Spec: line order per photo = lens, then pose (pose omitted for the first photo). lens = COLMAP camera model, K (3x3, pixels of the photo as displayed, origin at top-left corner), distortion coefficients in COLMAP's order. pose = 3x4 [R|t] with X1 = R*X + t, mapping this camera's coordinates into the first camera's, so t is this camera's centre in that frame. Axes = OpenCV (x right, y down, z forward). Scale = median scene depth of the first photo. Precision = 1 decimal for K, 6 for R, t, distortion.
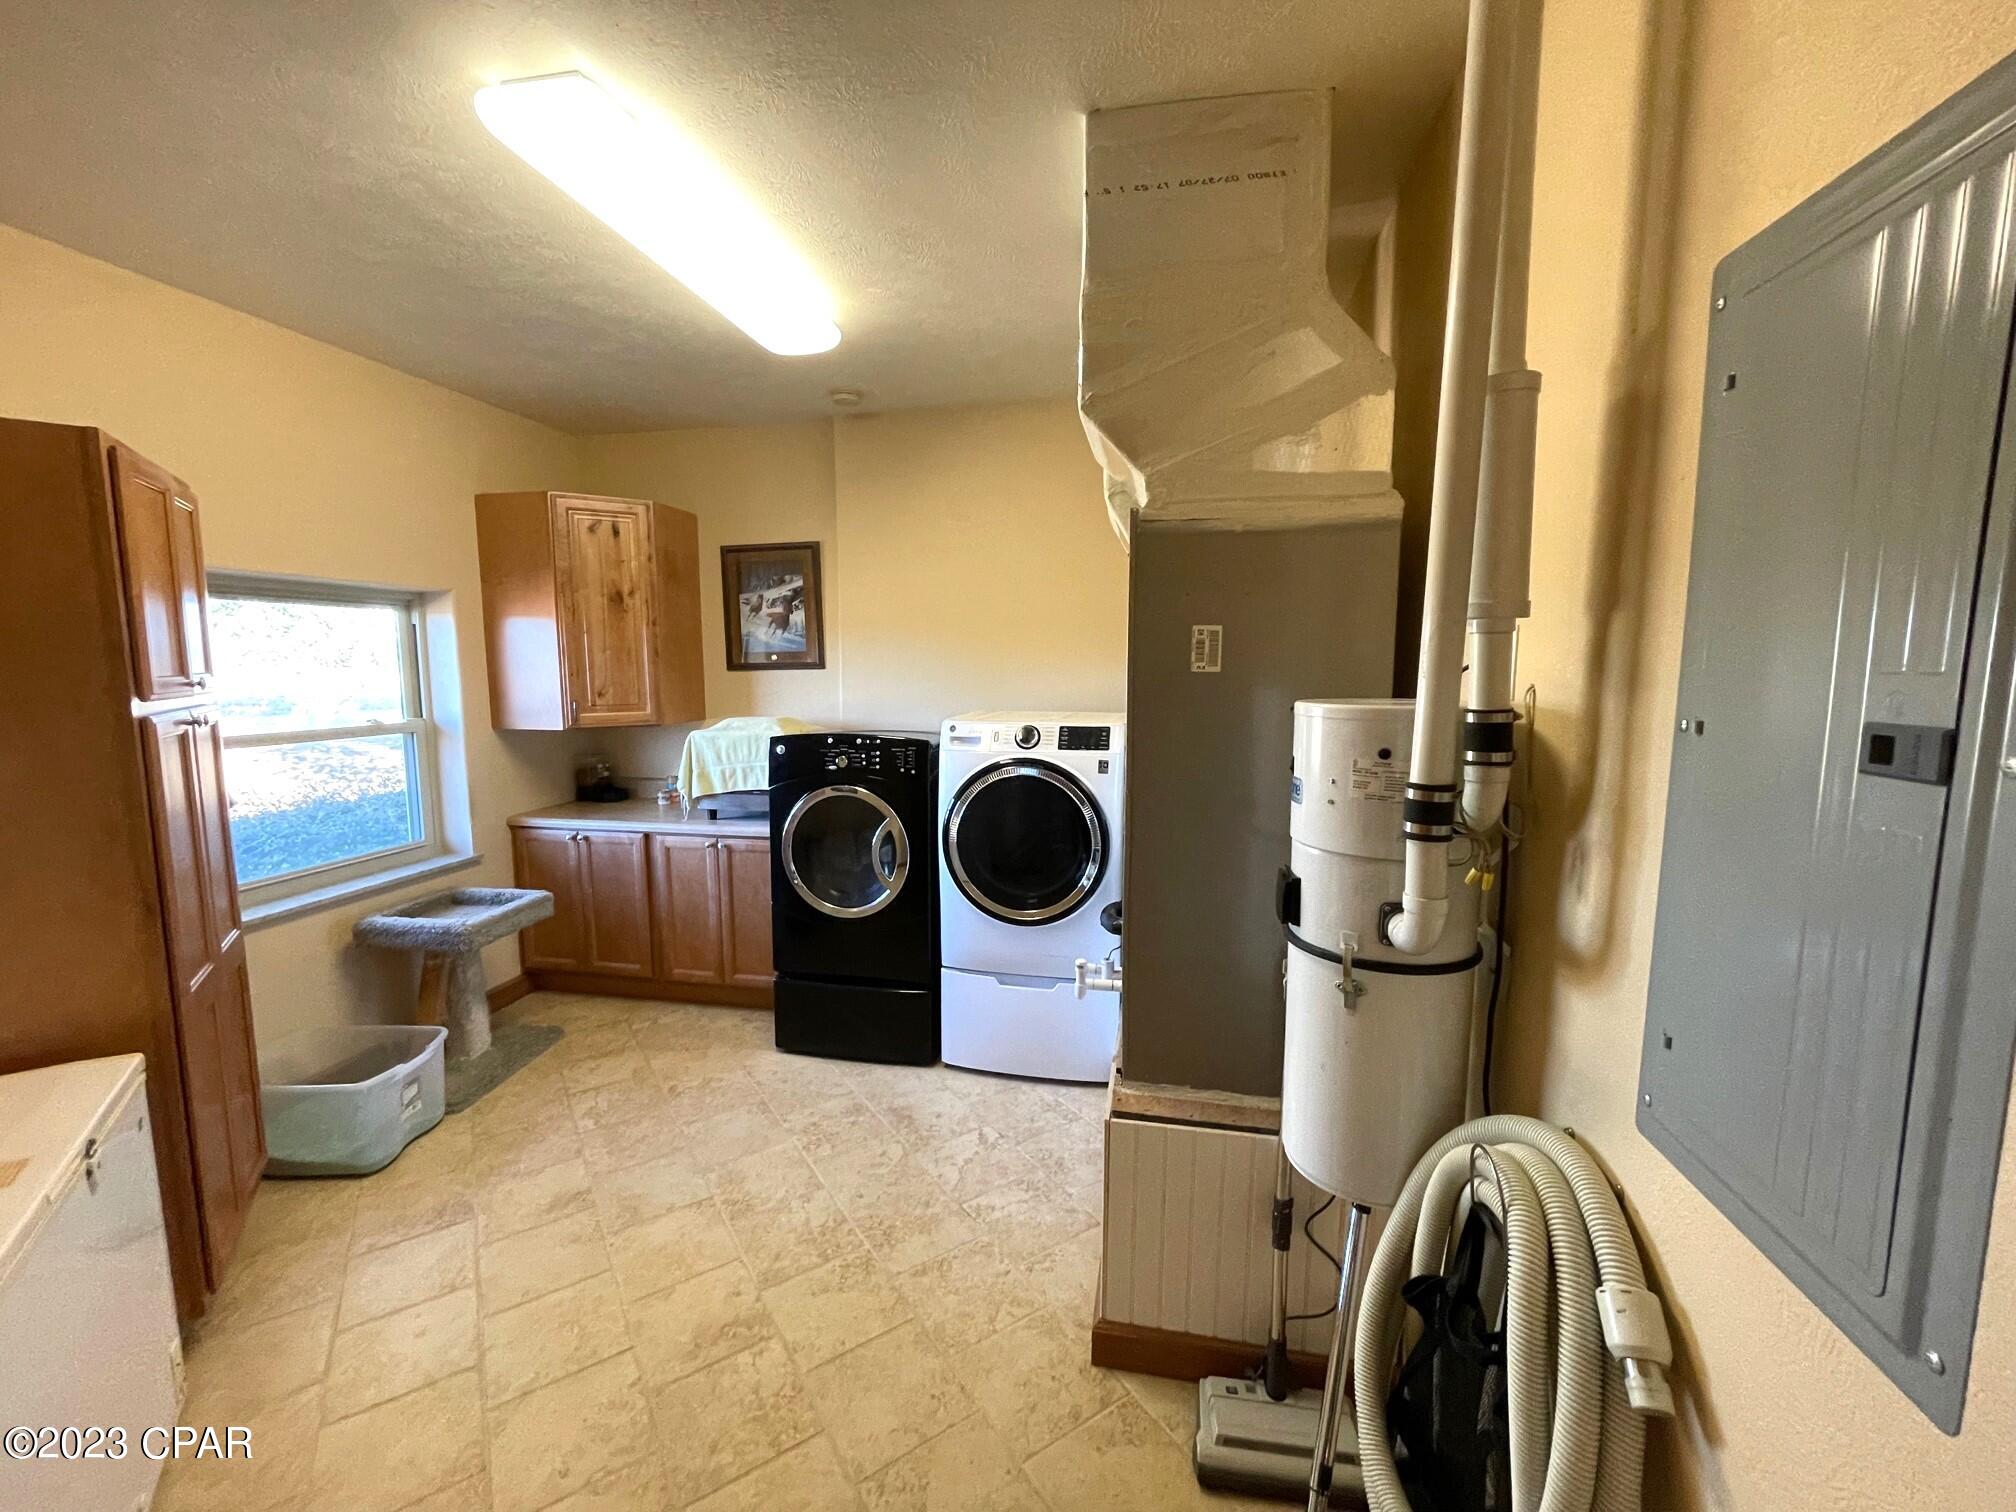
lens RADIAL K [[814.5, 0, 1005.1], [0, 814.5, 754.6], [0, 0, 1]] dist [-0.001681, -0.000501]
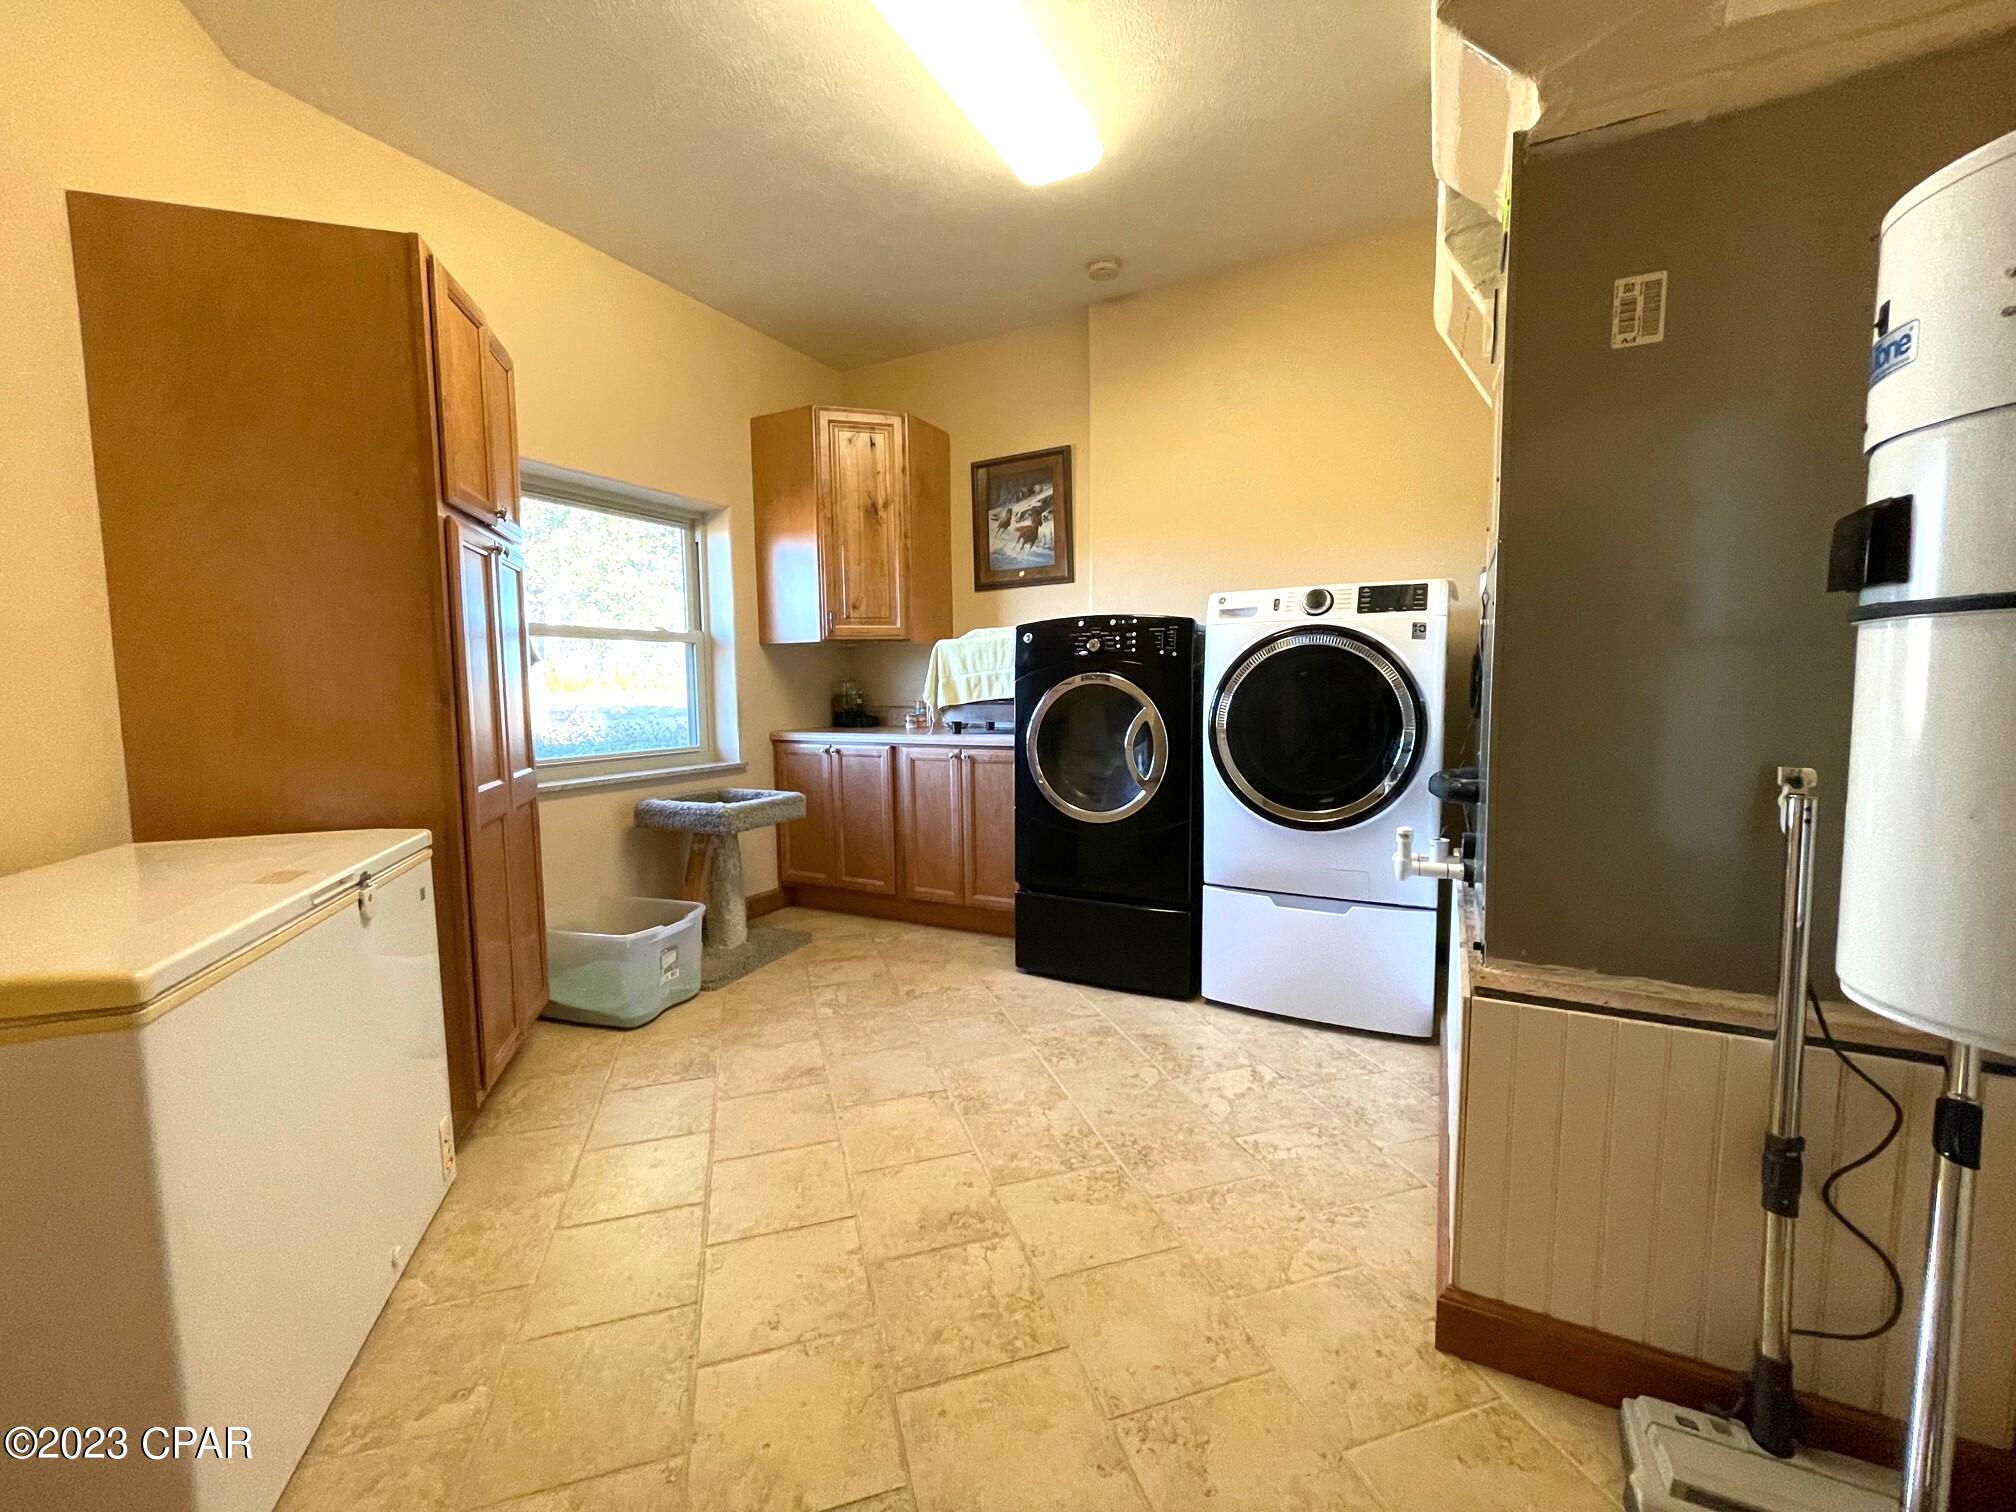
lens RADIAL K [[814.5, 0, 1005.1], [0, 814.5, 754.6], [0, 0, 1]] dist [-0.001681, -0.000501]
pose [[0.958043, 0.013385, -0.286312, -0.038315], [-0.021464, 0.999455, -0.025098, 0.167250], [0.285820, 0.030191, 0.957808, 0.126313]]
